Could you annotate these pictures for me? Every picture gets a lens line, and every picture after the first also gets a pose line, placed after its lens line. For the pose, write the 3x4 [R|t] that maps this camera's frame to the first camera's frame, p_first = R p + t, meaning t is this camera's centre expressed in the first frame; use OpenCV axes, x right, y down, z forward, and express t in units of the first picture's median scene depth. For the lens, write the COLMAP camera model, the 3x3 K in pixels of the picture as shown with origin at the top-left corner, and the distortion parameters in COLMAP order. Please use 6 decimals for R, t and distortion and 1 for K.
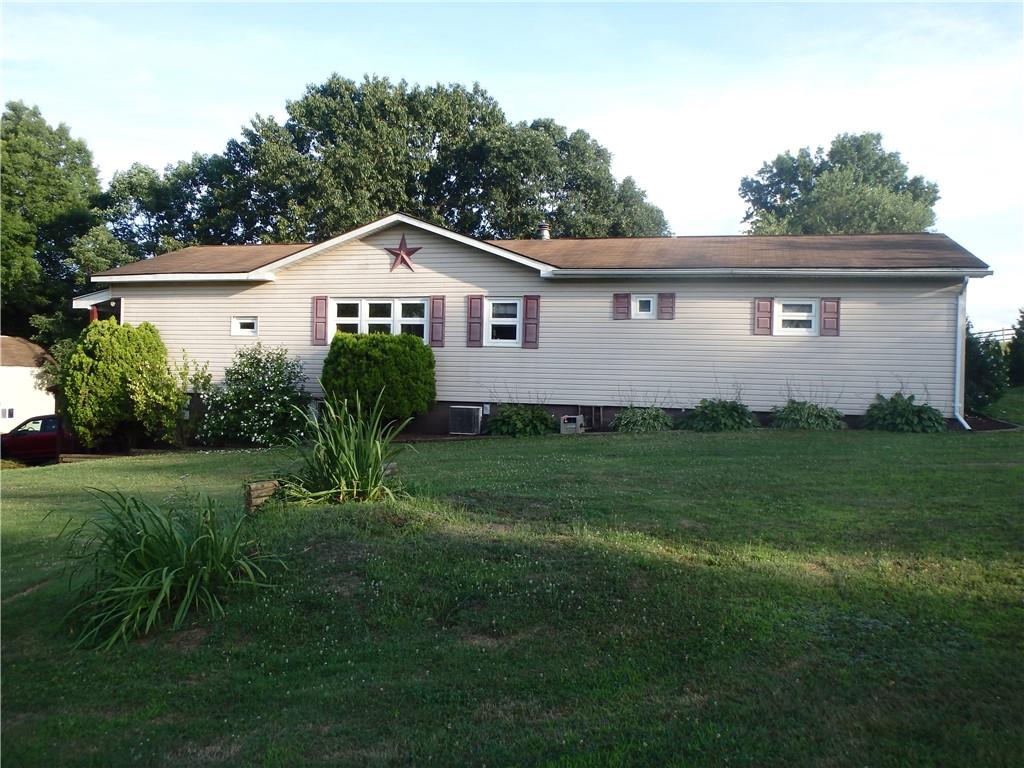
lens RADIAL K [[825.9, 0, 512.0], [0, 825.9, 384.0], [0, 0, 1]] dist [-0.040515, -0.003369]
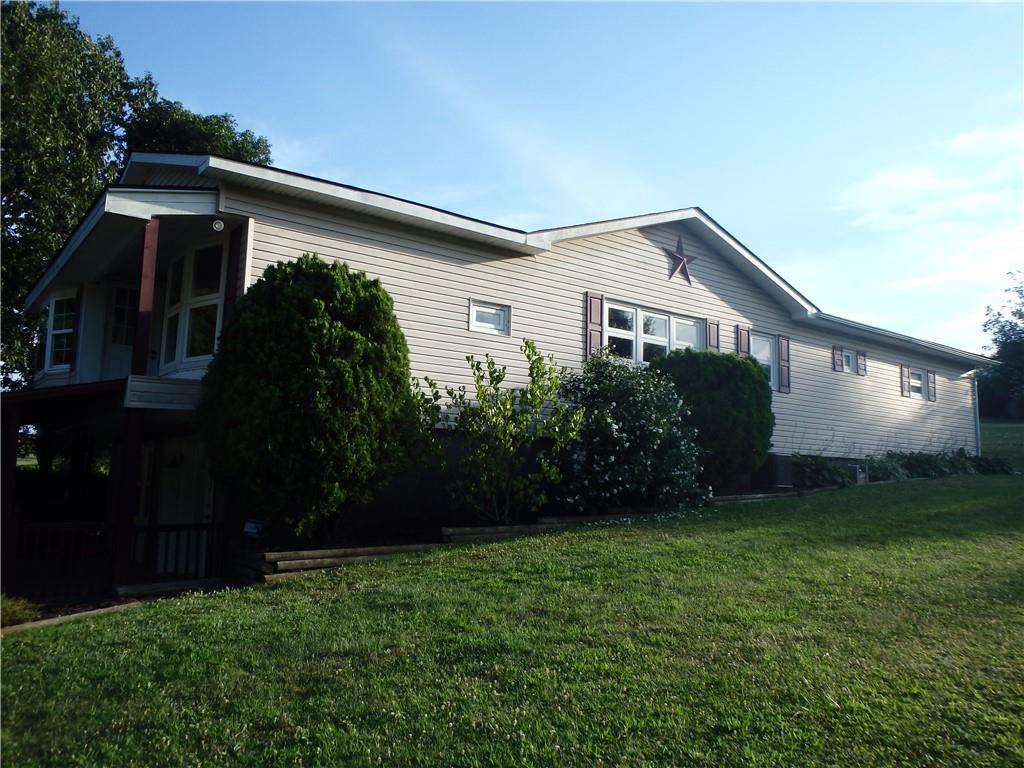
lens RADIAL K [[825.9, 0, 512.0], [0, 825.9, 384.0], [0, 0, 1]] dist [-0.040515, -0.003369]
pose [[0.587481, 0.066988, 0.806461, -0.855162], [-0.054724, 0.997575, -0.042997, 0.004251], [-0.807386, -0.018873, 0.589722, 0.656009]]
